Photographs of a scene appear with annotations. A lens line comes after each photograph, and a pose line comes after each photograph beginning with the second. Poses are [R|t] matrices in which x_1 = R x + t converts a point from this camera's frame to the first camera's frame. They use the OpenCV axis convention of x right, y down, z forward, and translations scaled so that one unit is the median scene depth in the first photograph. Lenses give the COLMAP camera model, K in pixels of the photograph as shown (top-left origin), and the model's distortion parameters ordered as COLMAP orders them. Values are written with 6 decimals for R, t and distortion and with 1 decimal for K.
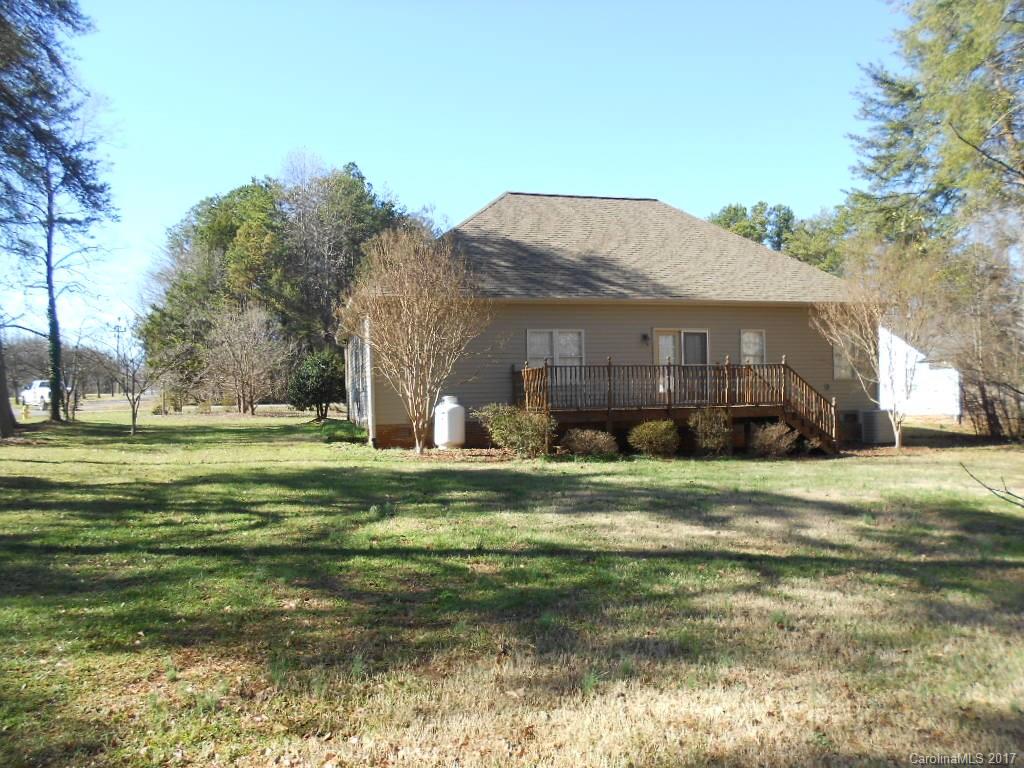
lens RADIAL K [[795.2, 0, 512.0], [0, 795.2, 384.0], [0, 0, 1]] dist [-0.001443, -0.002663]
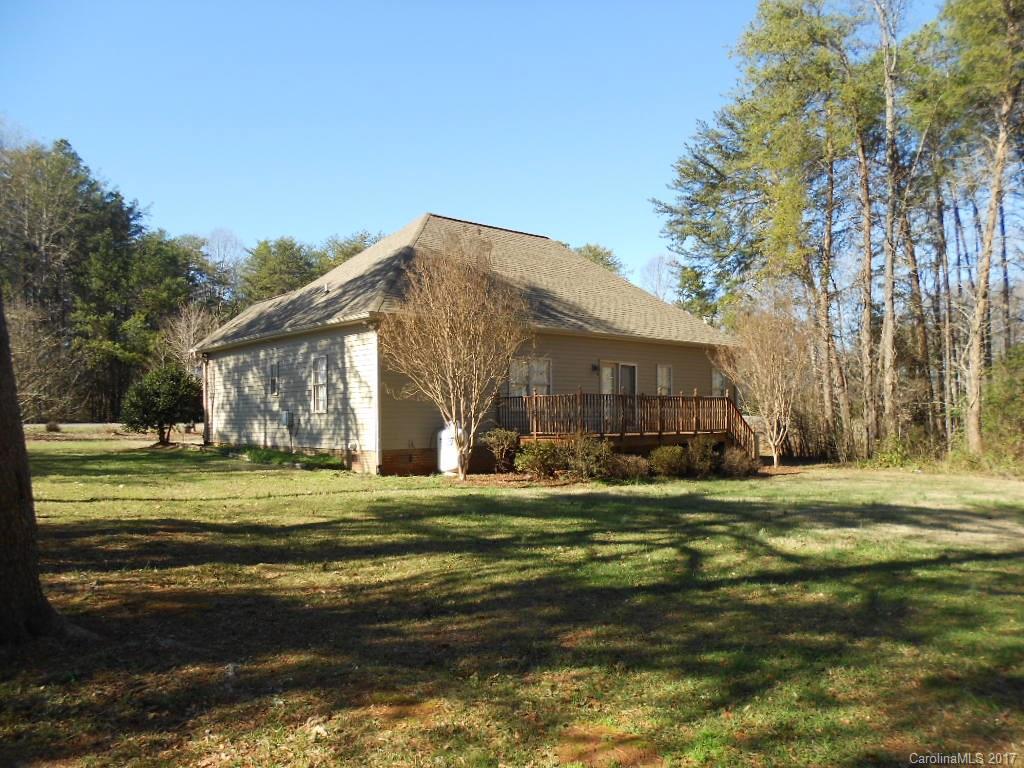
lens RADIAL K [[783.2, 0, 512.0], [0, 783.2, 384.0], [0, 0, 1]] dist [0.011207, -0.002617]
pose [[0.892823, 0.035447, 0.449010, -0.397793], [-0.022576, 0.999167, -0.033988, 0.001765], [-0.449841, 0.020209, 0.892880, 0.104247]]
